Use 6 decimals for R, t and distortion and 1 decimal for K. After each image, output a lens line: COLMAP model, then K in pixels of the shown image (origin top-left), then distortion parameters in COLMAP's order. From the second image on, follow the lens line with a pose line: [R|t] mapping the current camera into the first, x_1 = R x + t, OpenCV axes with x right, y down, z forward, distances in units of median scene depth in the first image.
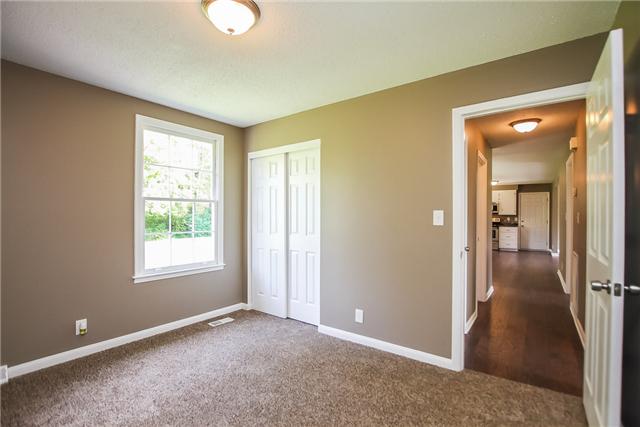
lens RADIAL K [[299.4, 0, 315.8], [0, 299.4, 216.4], [0, 0, 1]] dist [-0.015225, 0.000322]
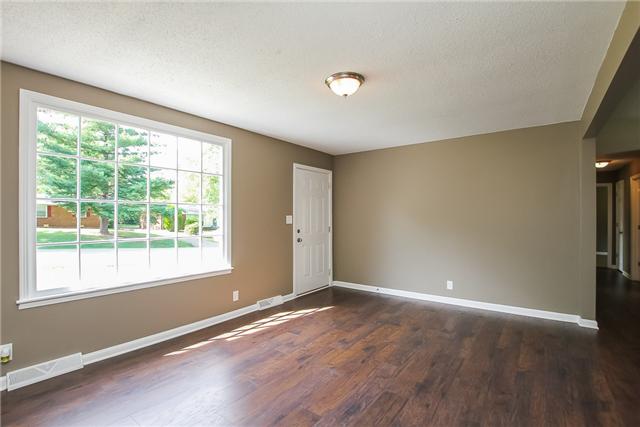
lens RADIAL K [[301.7, 0, 321.7], [0, 301.7, 218.9], [0, 0, 1]] dist [-0.010670, 0.000651]
pose [[0.999762, -0.007316, -0.020572, 0.165362], [0.007333, 0.999973, 0.000770, -0.001638], [0.020566, -0.000920, 0.999788, 0.219728]]
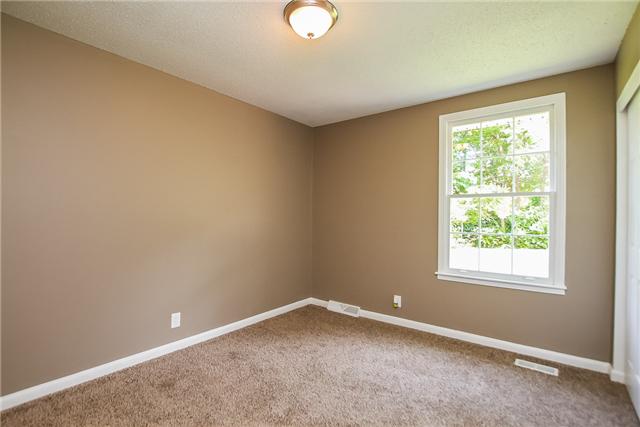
lens RADIAL K [[299.4, 0, 318.8], [0, 299.4, 214.2], [0, 0, 1]] dist [-0.015225, 0.000322]
pose [[-0.002506, 0.000024, -0.999997, 0.385547], [-0.002577, 0.999997, 0.000030, 0.000184], [0.999994, 0.002577, -0.002506, 0.516581]]
